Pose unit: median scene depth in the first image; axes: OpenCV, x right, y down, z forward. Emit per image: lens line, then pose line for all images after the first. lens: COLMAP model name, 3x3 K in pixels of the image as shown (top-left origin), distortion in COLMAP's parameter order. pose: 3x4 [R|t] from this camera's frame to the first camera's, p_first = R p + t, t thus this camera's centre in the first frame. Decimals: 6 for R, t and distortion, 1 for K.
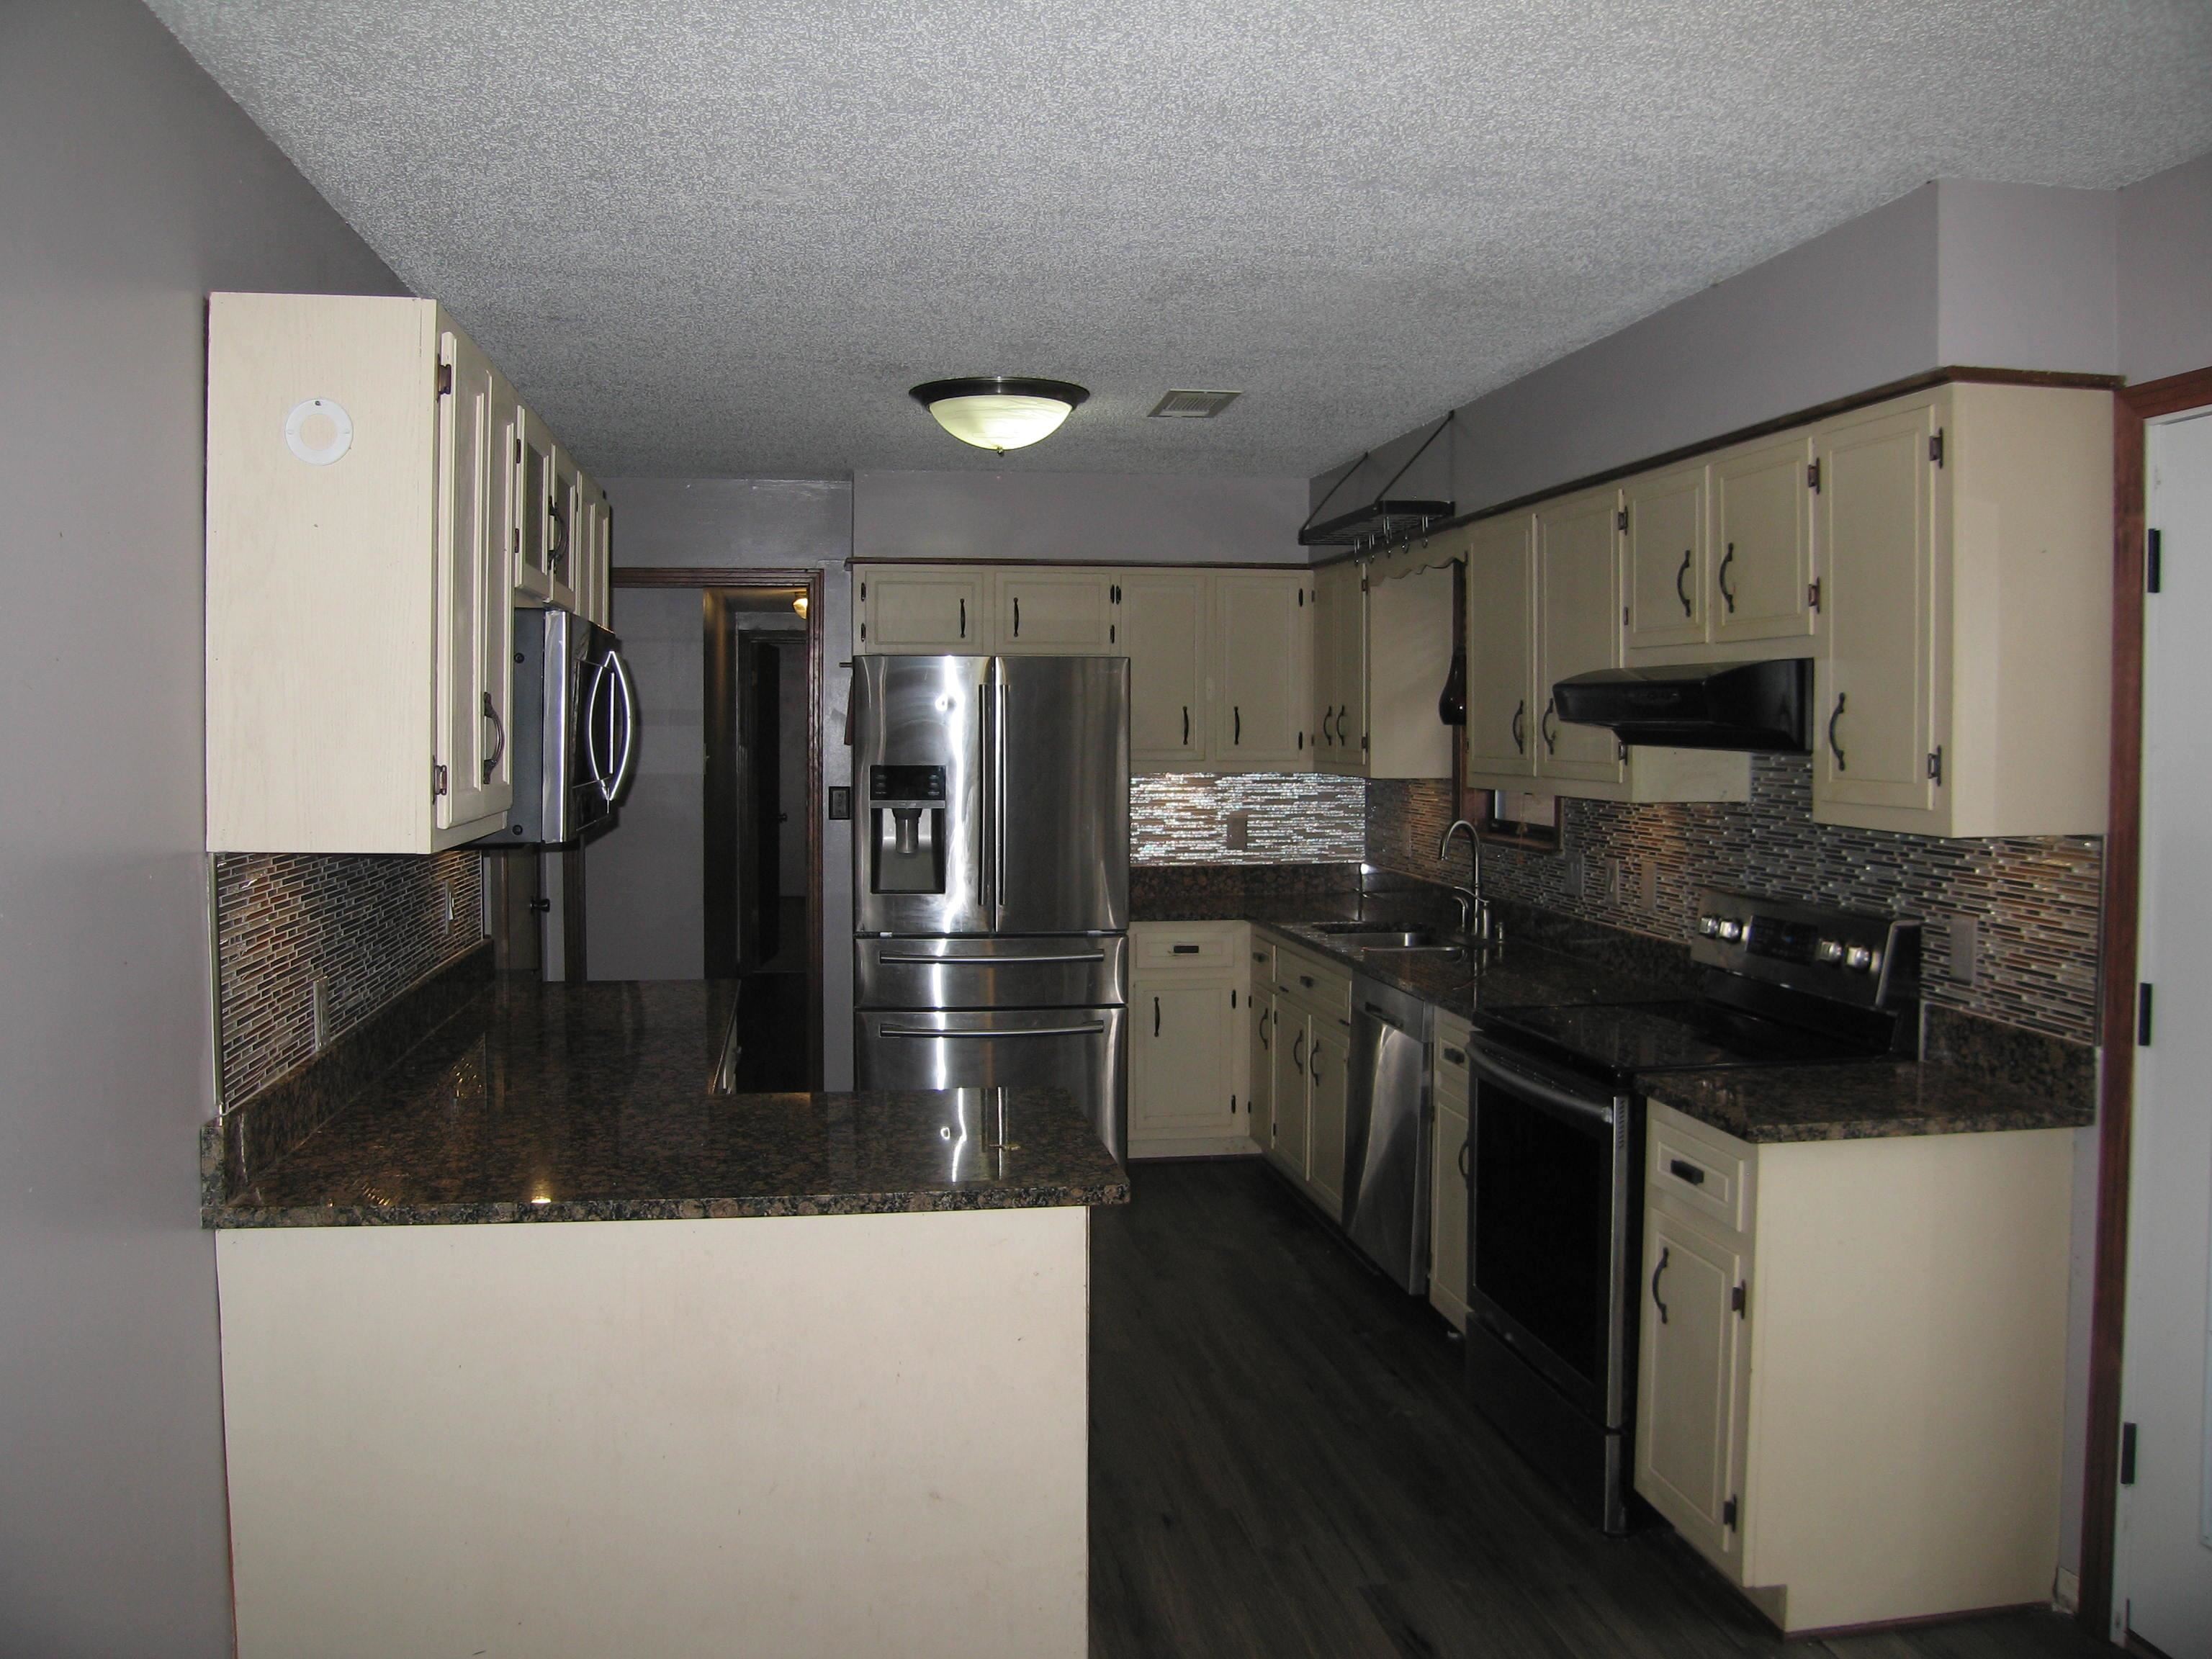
lens RADIAL K [[1846.7, 0, 1106.0], [0, 1846.7, 829.5], [0, 0, 1]] dist [-0.103136, 0.006838]
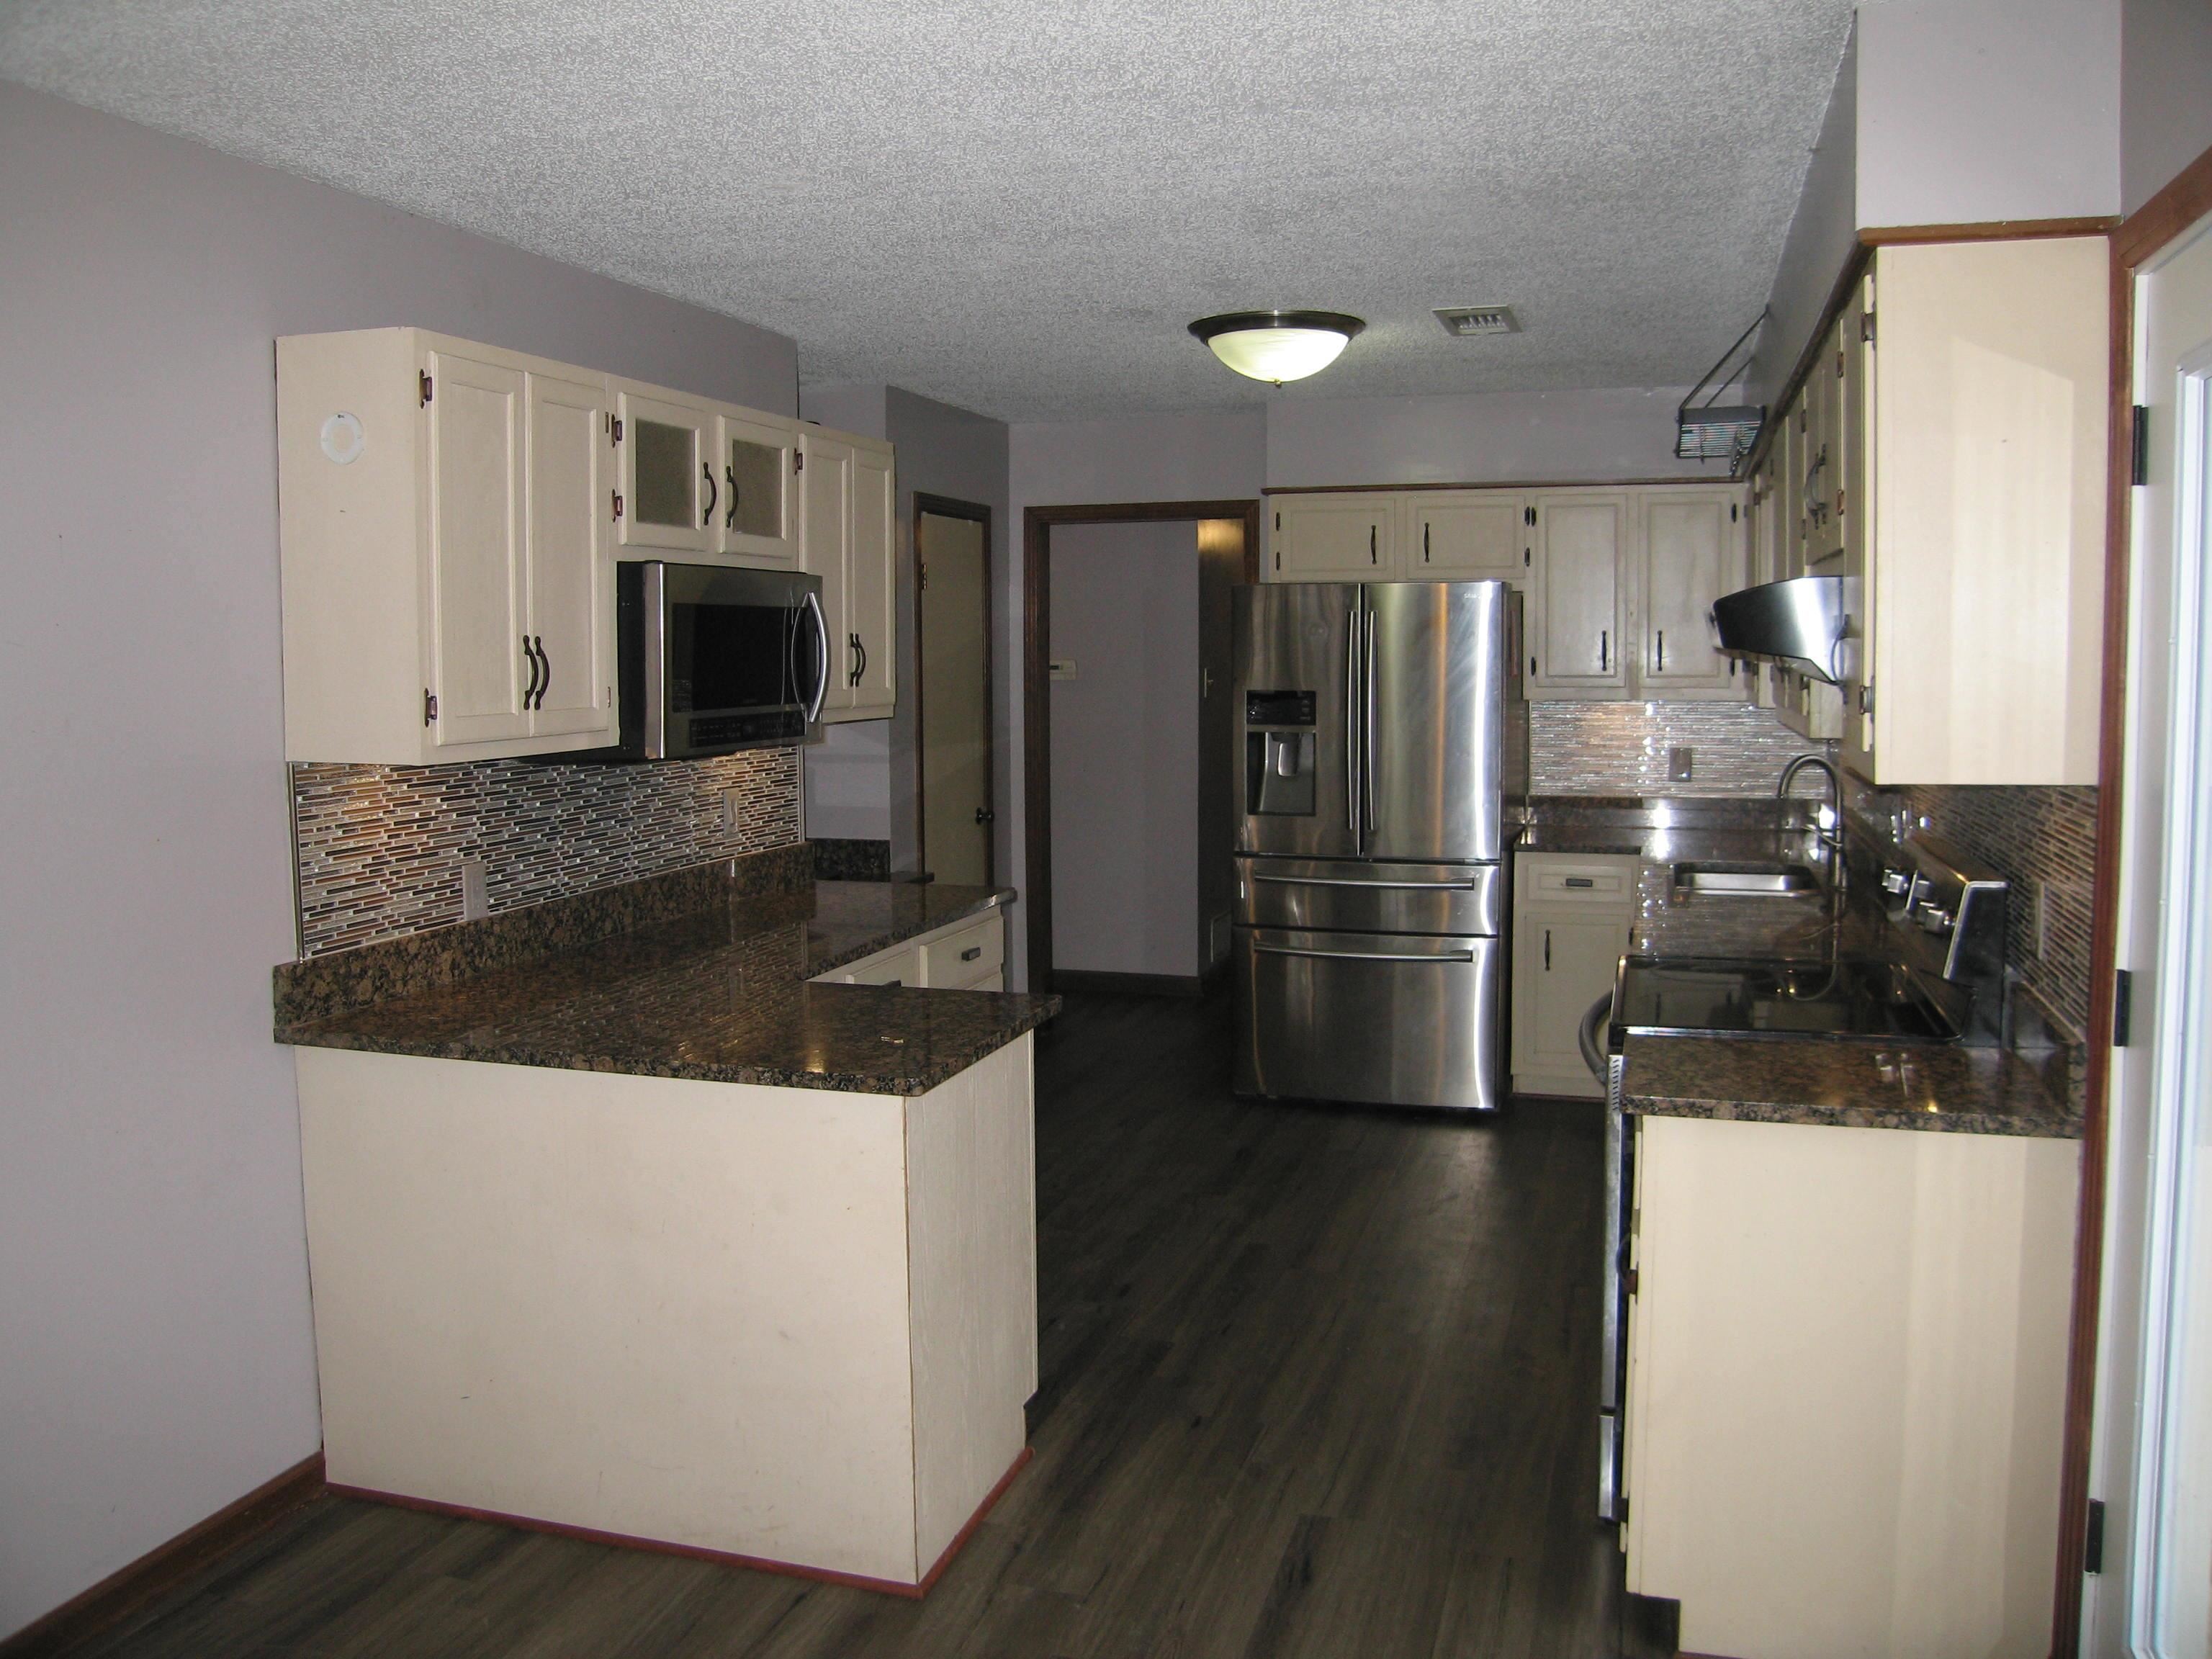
lens RADIAL K [[1846.7, 0, 1106.0], [0, 1846.7, 829.5], [0, 0, 1]] dist [-0.103136, 0.006838]
pose [[0.891291, 0.035710, -0.452023, 0.511896], [-0.016365, 0.998778, 0.046635, -0.007423], [0.453136, -0.034168, 0.890787, 0.067013]]
